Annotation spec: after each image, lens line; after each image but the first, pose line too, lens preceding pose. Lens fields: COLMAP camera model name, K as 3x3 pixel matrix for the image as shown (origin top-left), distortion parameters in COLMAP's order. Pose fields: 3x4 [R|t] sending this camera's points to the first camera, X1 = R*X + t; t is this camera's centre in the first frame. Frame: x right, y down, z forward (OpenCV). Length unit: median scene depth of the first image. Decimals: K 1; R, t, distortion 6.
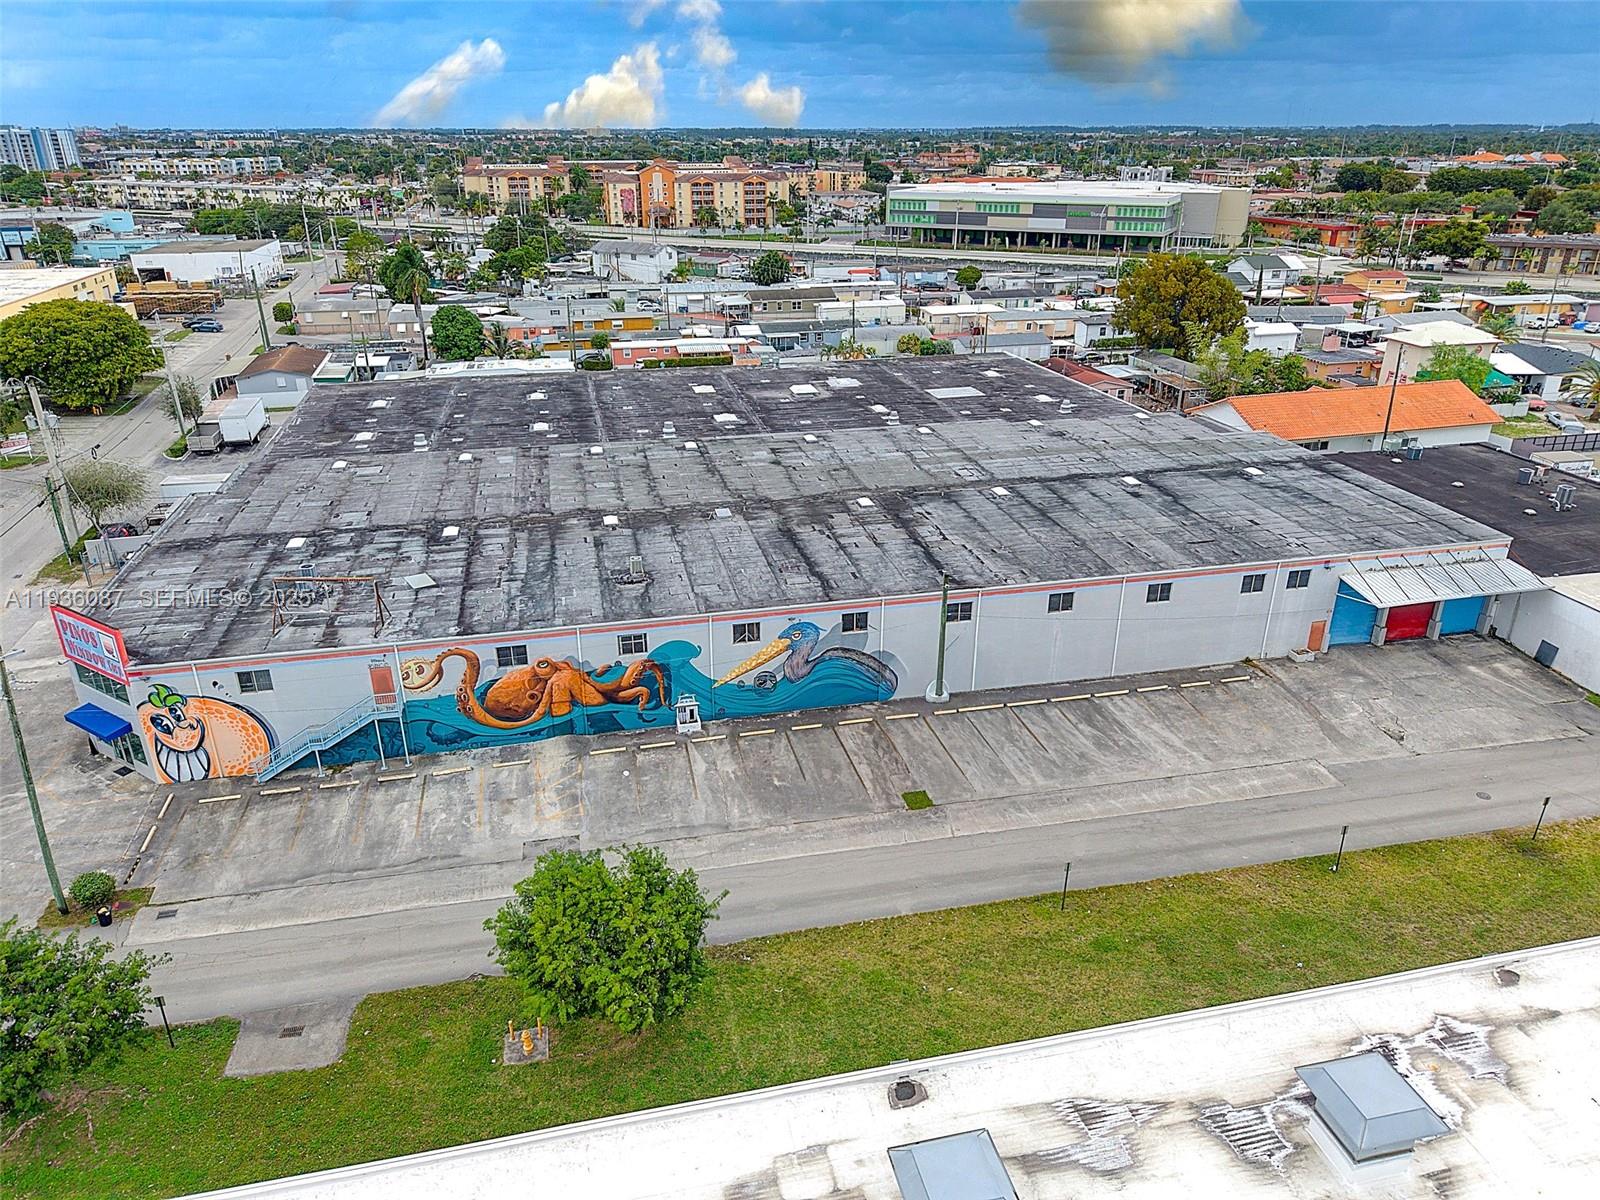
lens RADIAL K [[1065.1, 0, 807.6], [0, 1065.1, 595.4], [0, 0, 1]] dist [0.035822, -0.045711]
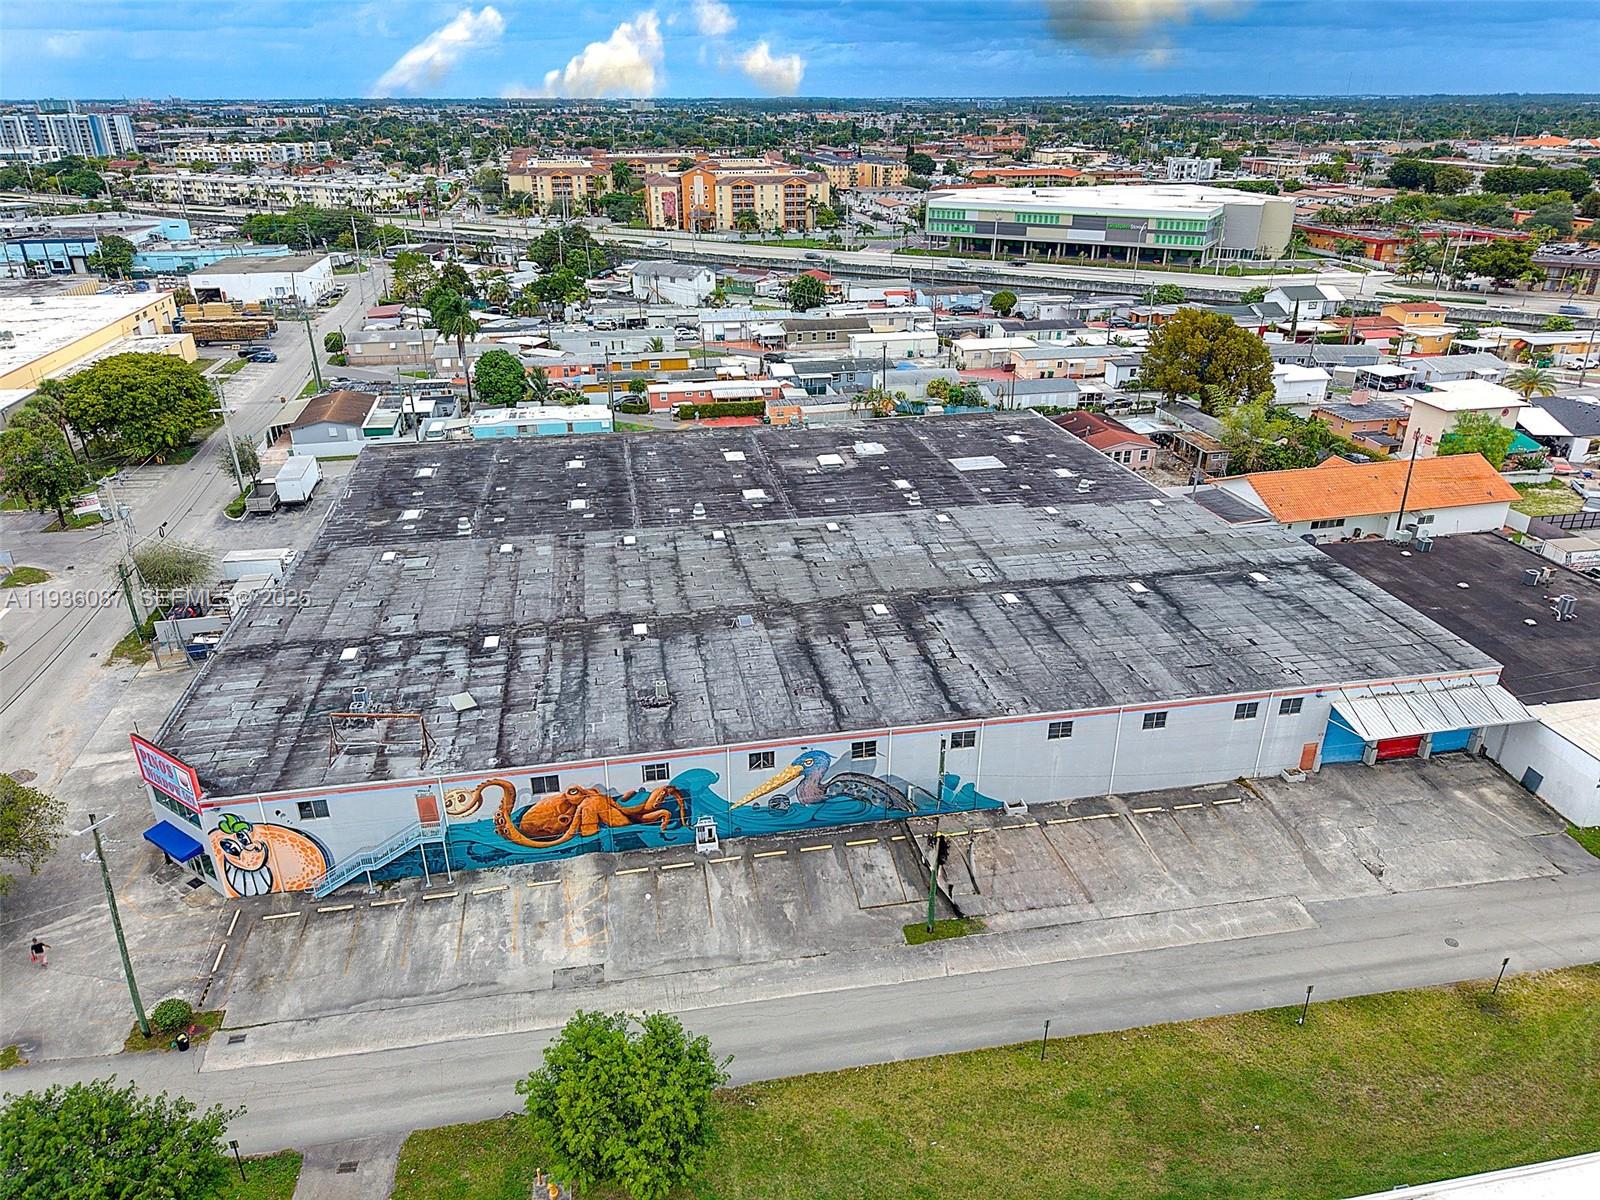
lens RADIAL K [[1065.1, 0, 807.6], [0, 1065.1, 595.4], [0, 0, 1]] dist [0.035822, -0.045711]
pose [[0.999245, 0.015790, -0.035503, 0.022522], [-0.014931, 0.999592, 0.024345, -0.148327], [0.035873, -0.023796, 0.999073, -0.063568]]
